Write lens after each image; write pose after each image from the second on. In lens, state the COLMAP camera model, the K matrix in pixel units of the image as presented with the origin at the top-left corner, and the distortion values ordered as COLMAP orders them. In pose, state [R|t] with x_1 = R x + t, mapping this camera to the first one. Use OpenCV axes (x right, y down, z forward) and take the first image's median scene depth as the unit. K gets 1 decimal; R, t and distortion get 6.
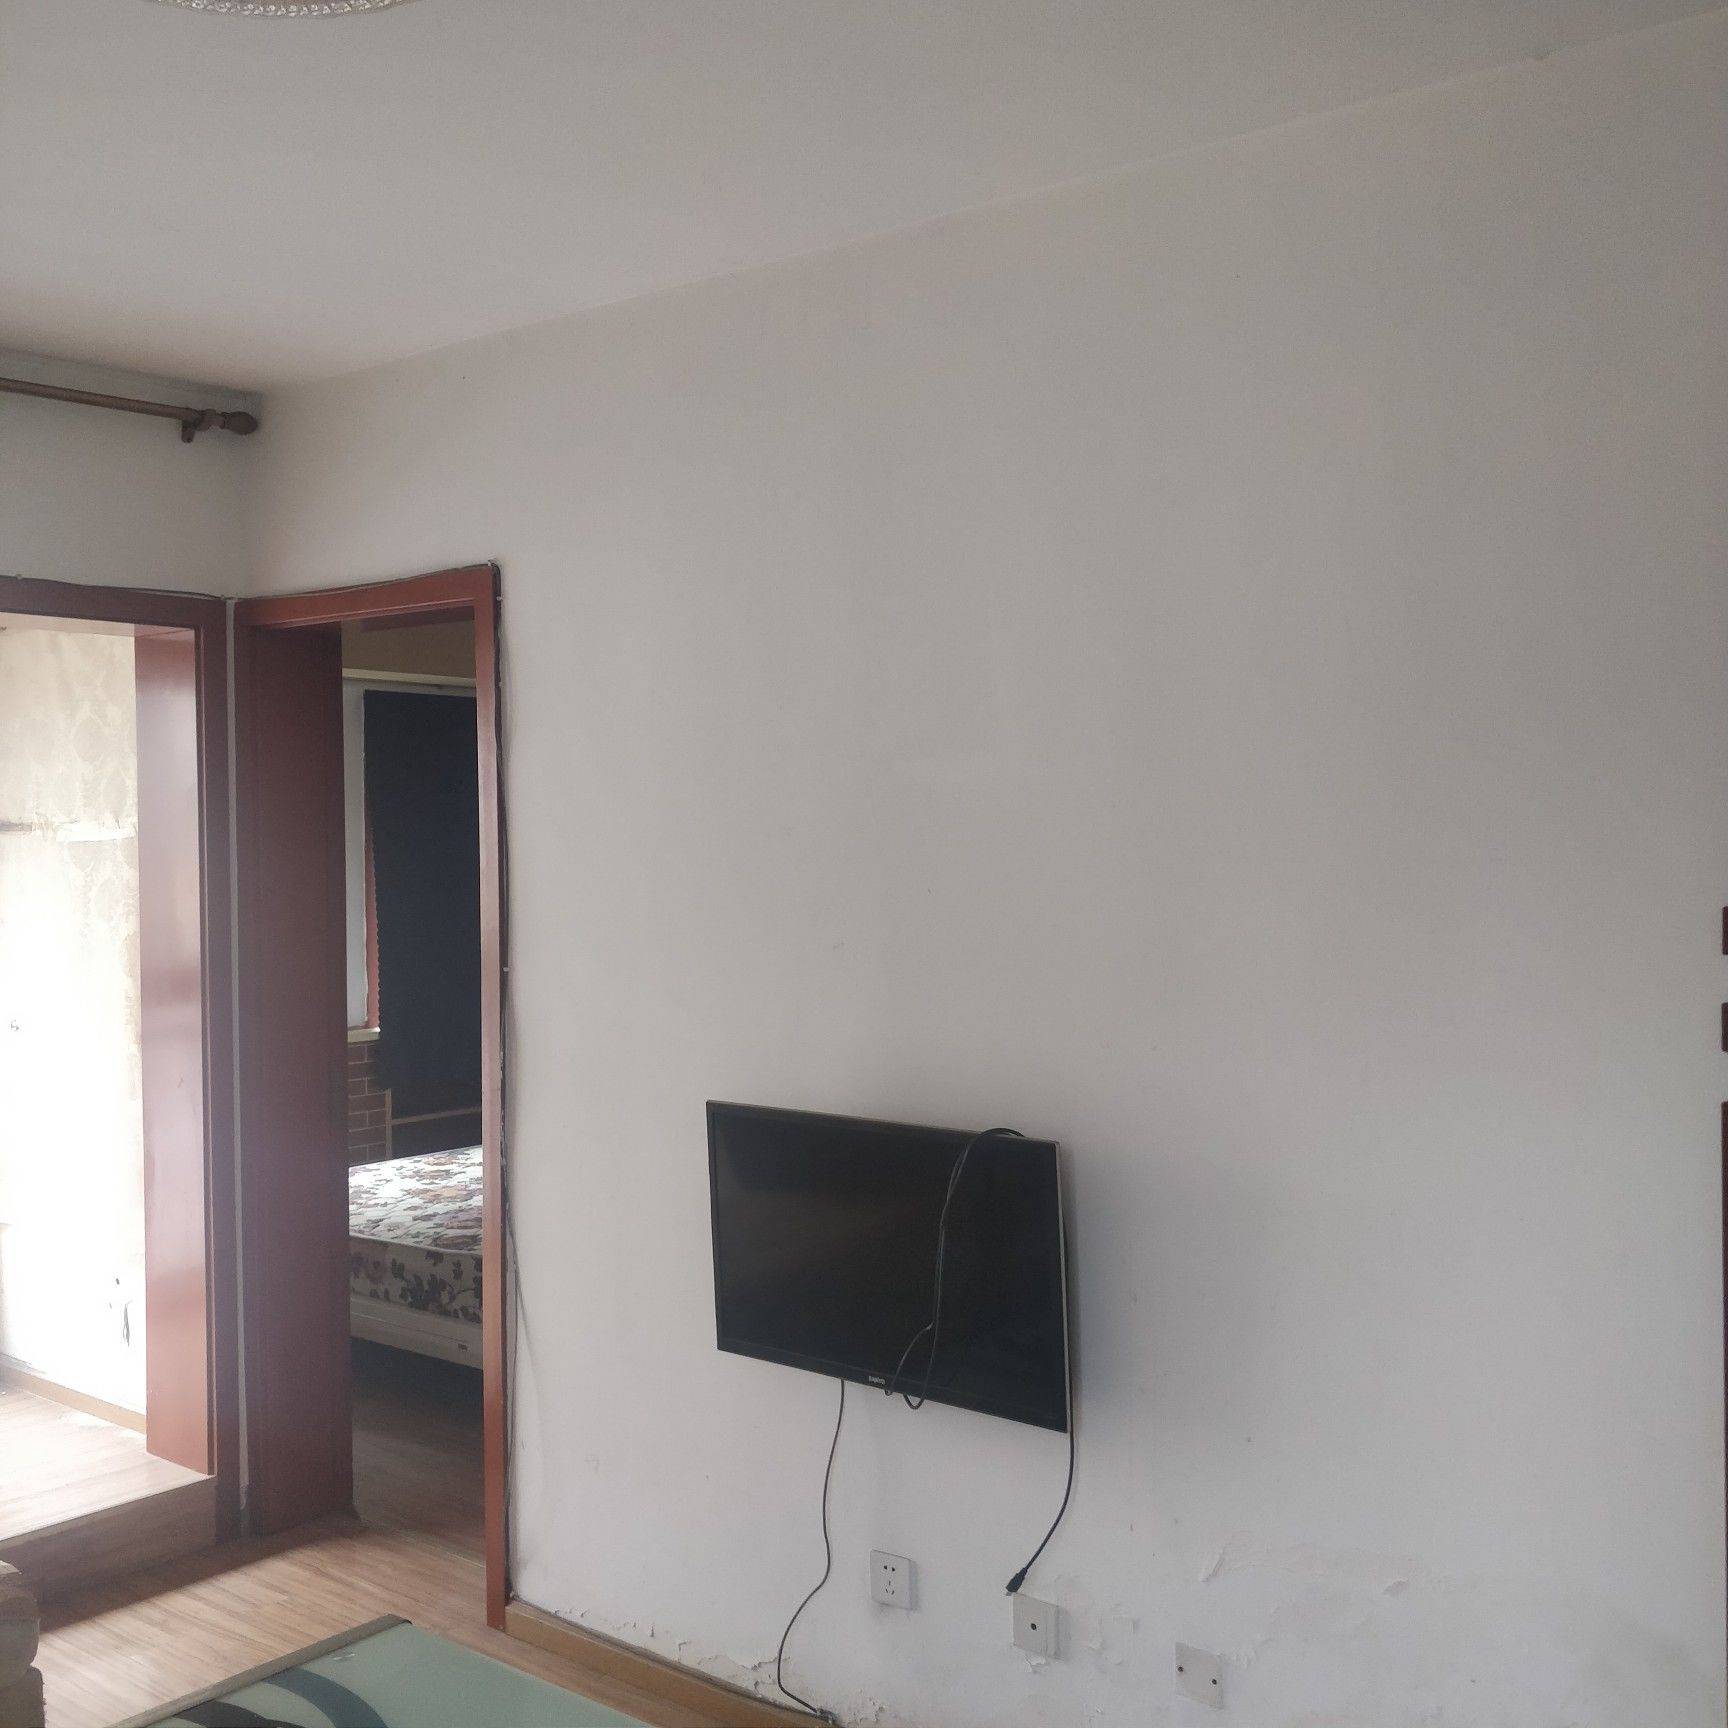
lens RADIAL K [[1869.0, 0, 867.5], [0, 1869.0, 875.3], [0, 0, 1]] dist [0.149814, -0.421814]
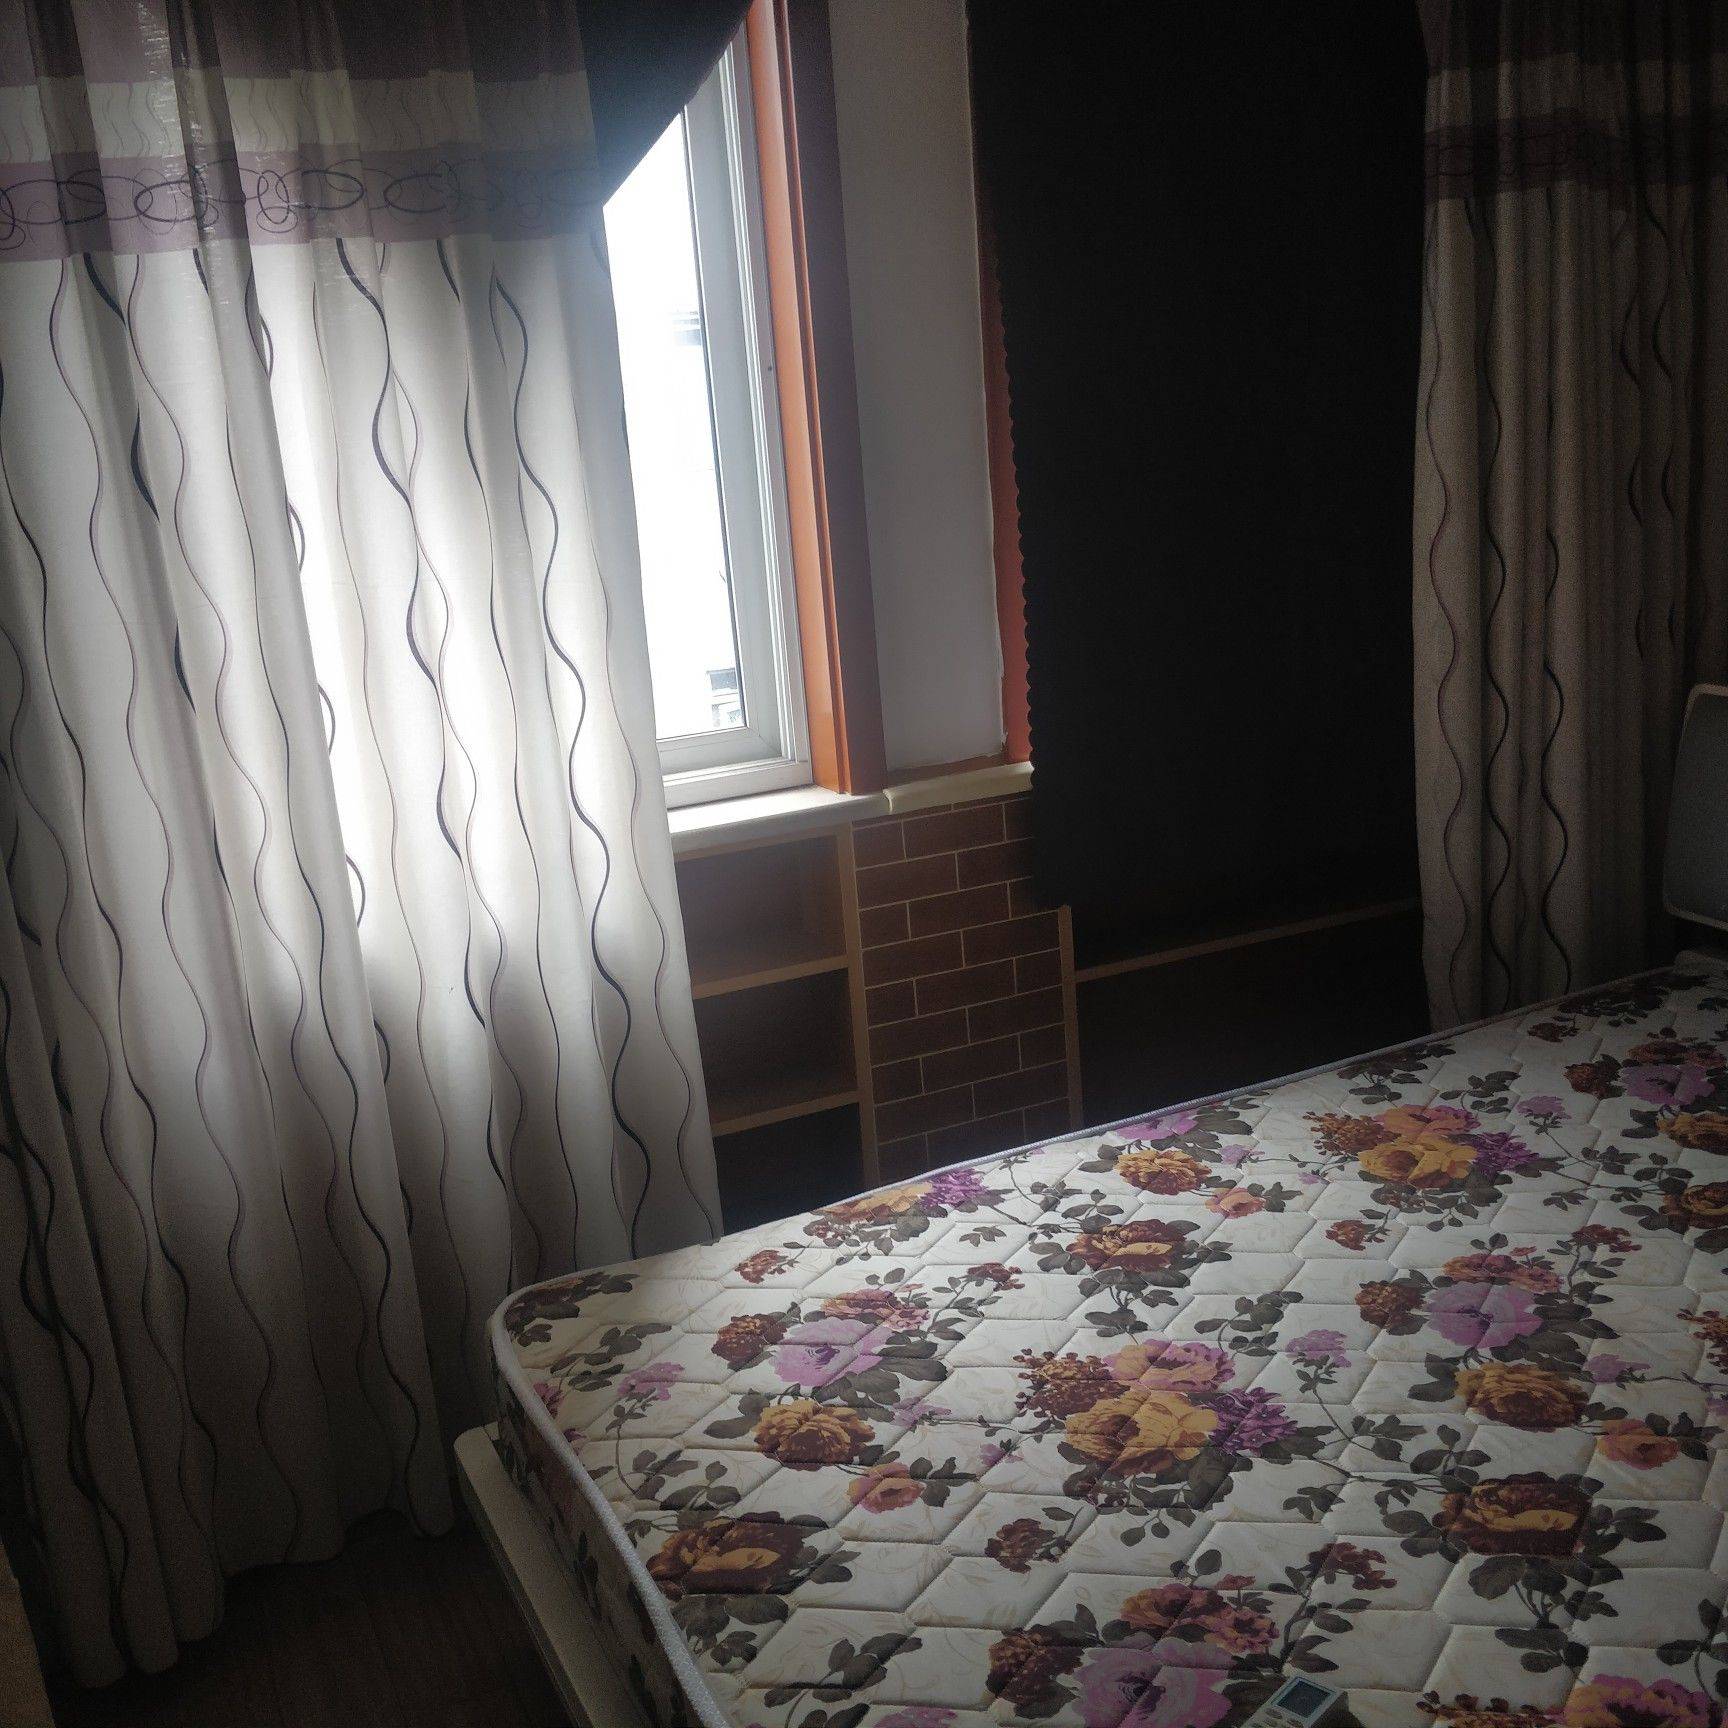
lens RADIAL K [[1869.0, 0, 867.5], [0, 1869.0, 875.3], [0, 0, 1]] dist [0.149814, -0.421814]
pose [[0.902501, 0.058999, -0.426627, -0.119598], [0.056854, 0.965584, 0.253802, 0.000892], [0.426919, -0.253312, 0.868086, 0.634291]]
